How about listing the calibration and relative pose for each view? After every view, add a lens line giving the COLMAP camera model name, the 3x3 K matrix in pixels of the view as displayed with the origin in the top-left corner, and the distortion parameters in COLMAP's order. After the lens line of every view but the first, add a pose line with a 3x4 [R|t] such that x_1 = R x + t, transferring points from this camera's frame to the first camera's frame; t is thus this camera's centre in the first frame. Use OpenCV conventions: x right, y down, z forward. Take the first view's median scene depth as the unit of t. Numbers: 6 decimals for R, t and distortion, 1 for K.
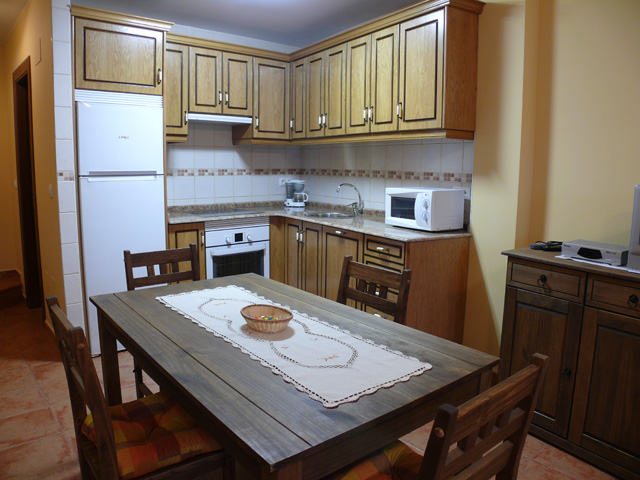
lens RADIAL K [[478.6, 0, 315.1], [0, 478.6, 235.3], [0, 0, 1]] dist [-0.178279, 0.090110]
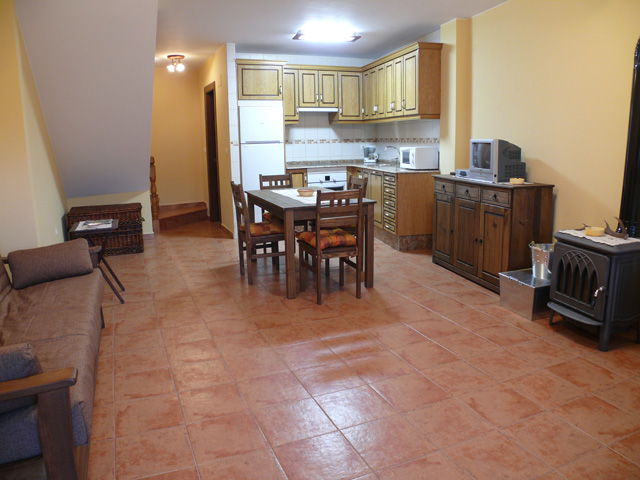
lens RADIAL K [[478.6, 0, 319.9], [0, 478.6, 234.0], [0, 0, 1]] dist [-0.178279, 0.090110]
pose [[0.953799, 0.030246, -0.298920, 0.378570], [-0.014315, 0.998365, 0.055341, 0.123707], [0.300105, -0.048505, 0.952672, -0.752367]]
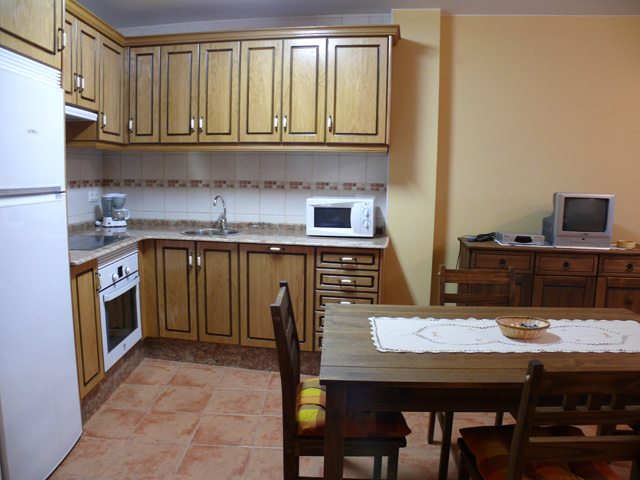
lens RADIAL K [[478.6, 0, 318.5], [0, 478.6, 237.1], [0, 0, 1]] dist [-0.178279, 0.090110]
pose [[0.654139, -0.097499, 0.750064, -0.558143], [0.098300, 0.994205, 0.043506, -0.057624], [-0.749960, 0.045272, 0.659932, 0.306520]]
